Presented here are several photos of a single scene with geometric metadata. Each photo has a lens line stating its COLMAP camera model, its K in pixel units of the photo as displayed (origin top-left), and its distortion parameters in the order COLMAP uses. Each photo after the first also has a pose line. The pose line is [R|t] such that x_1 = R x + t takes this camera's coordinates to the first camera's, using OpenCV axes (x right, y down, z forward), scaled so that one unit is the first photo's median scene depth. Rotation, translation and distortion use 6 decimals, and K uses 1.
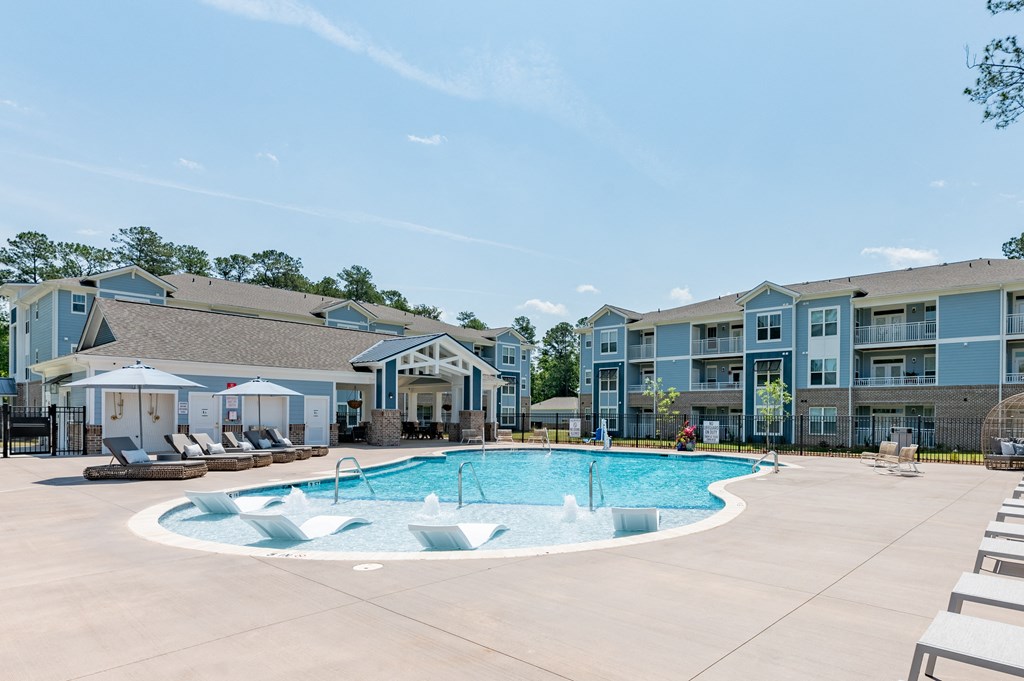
lens RADIAL K [[1717.4, 0, 511.6], [0, 1717.4, 337.8], [0, 0, 1]] dist [-0.008711, 0.000000]
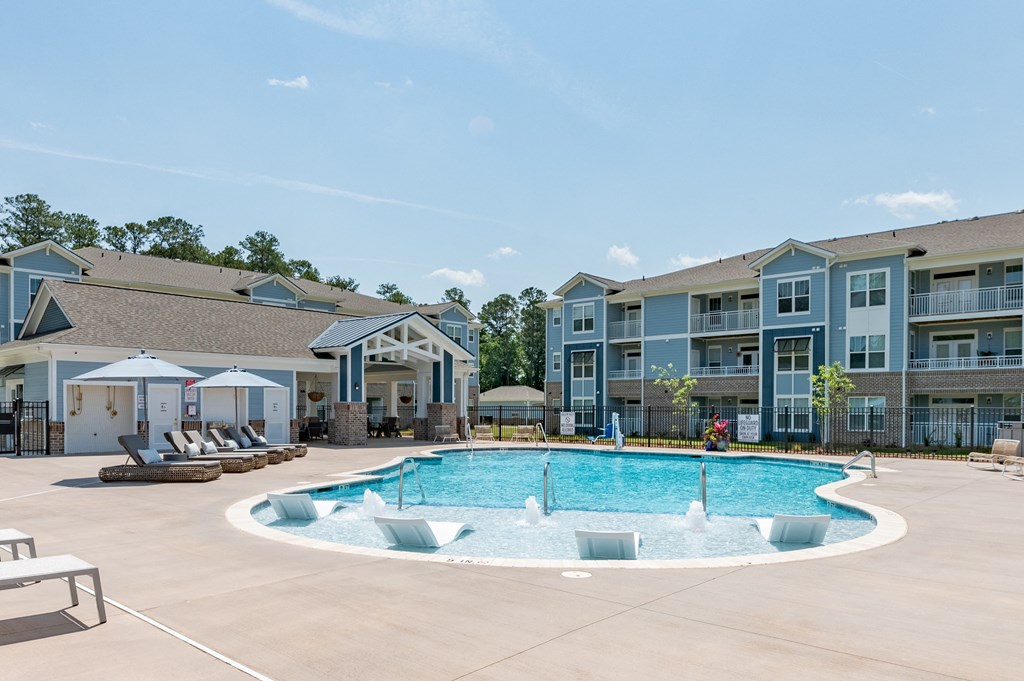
lens RADIAL K [[1717.4, 0, 512.2], [0, 1717.4, 345.8], [0, 0, 1]] dist [-0.008711, 0.000000]
pose [[0.971368, -0.013223, -0.237211, 0.209792], [0.014868, 0.999876, 0.005145, 0.010475], [0.237114, -0.008525, 0.971445, 0.192108]]
